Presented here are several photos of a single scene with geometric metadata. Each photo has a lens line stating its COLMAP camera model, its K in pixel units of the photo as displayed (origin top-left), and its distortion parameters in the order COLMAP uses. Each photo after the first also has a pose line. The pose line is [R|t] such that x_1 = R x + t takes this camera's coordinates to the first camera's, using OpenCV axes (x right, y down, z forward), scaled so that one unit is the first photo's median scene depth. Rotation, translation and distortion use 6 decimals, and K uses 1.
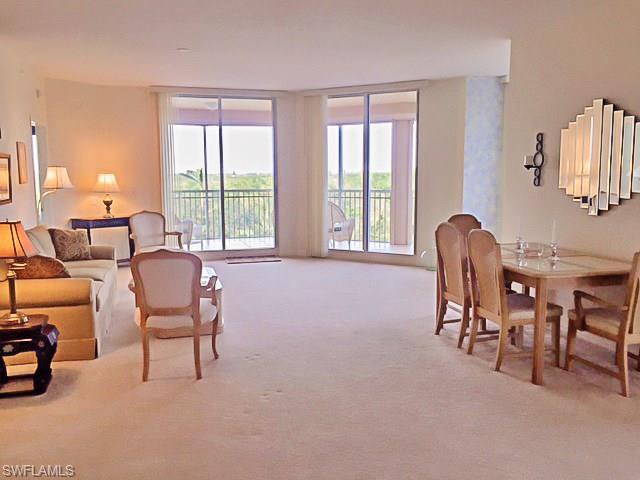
lens RADIAL K [[541.9, 0, 320.4], [0, 541.9, 237.8], [0, 0, 1]] dist [0.054339, -0.070016]
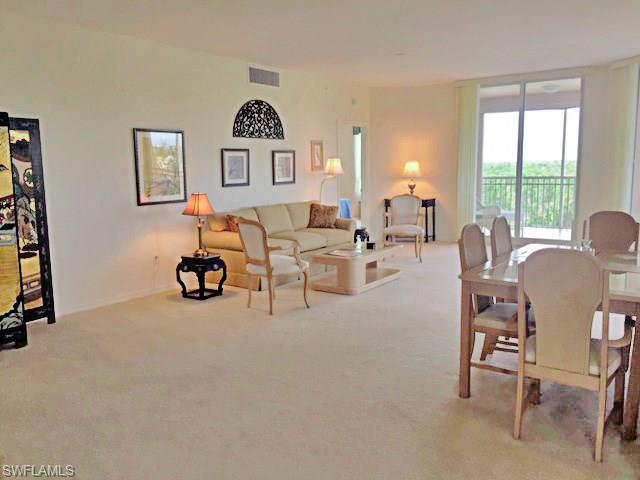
lens RADIAL K [[541.9, 0, 319.9], [0, 541.9, 239.0], [0, 0, 1]] dist [0.054339, -0.070016]
pose [[0.608941, 0.104802, -0.786262, 0.417092], [-0.081729, 0.994247, 0.069228, -0.016114], [0.788994, 0.022104, 0.614003, 0.118942]]
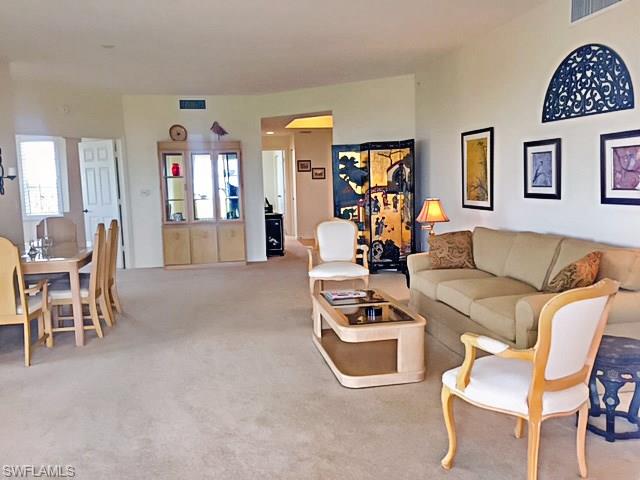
lens RADIAL K [[541.9, 0, 320.0], [0, 541.9, 237.8], [0, 0, 1]] dist [0.054339, -0.070016]
pose [[-0.995496, 0.016038, 0.093438, -0.098997], [0.036882, 0.973464, 0.225847, -0.110776], [-0.087337, 0.228276, -0.969671, 0.988949]]
